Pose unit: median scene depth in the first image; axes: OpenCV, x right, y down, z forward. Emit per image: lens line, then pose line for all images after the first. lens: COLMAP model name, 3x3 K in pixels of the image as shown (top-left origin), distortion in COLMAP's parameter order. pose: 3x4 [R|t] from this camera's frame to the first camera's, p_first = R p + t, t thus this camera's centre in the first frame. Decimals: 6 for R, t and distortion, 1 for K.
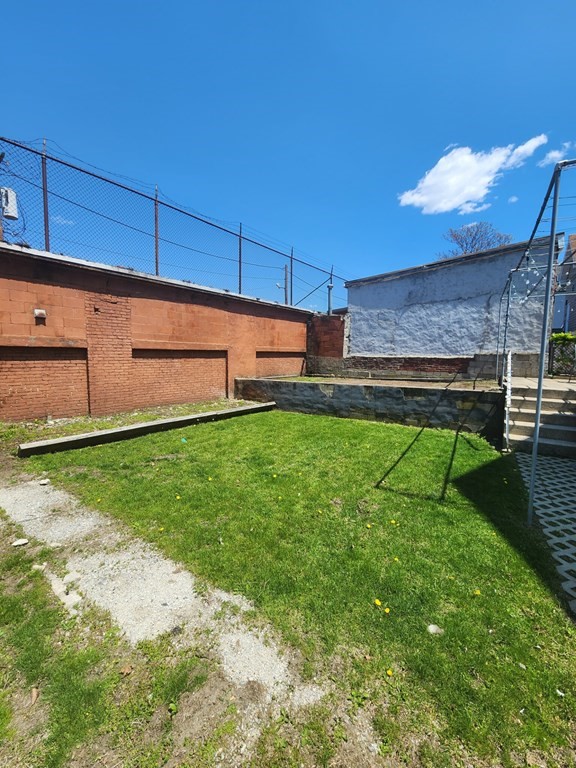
lens RADIAL K [[316.0, 0, 290.2], [0, 316.0, 382.7], [0, 0, 1]] dist [0.004914, -0.002327]
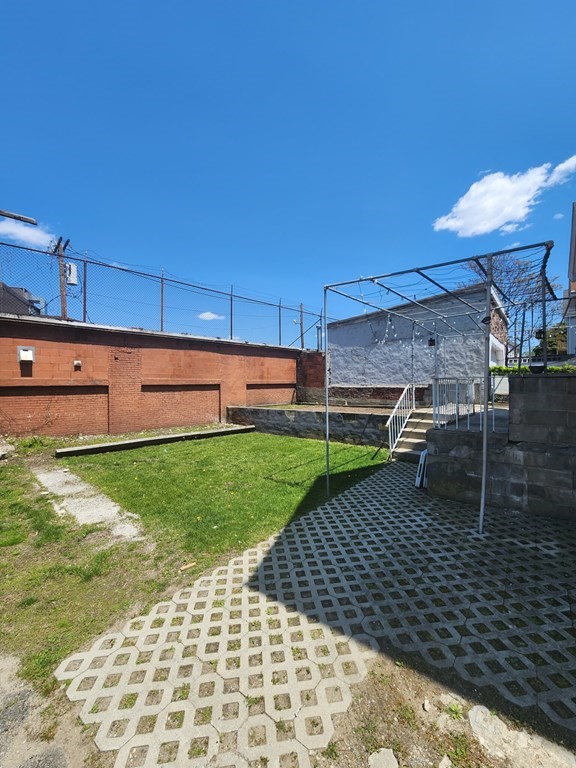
lens RADIAL K [[316.0, 0, 287.3], [0, 316.0, 385.1], [0, 0, 1]] dist [0.004914, -0.002327]
pose [[0.991425, -0.015300, -0.129781, 0.248256], [0.004831, 0.996735, -0.080602, 0.004182], [0.130590, 0.079283, 0.988261, -0.218199]]
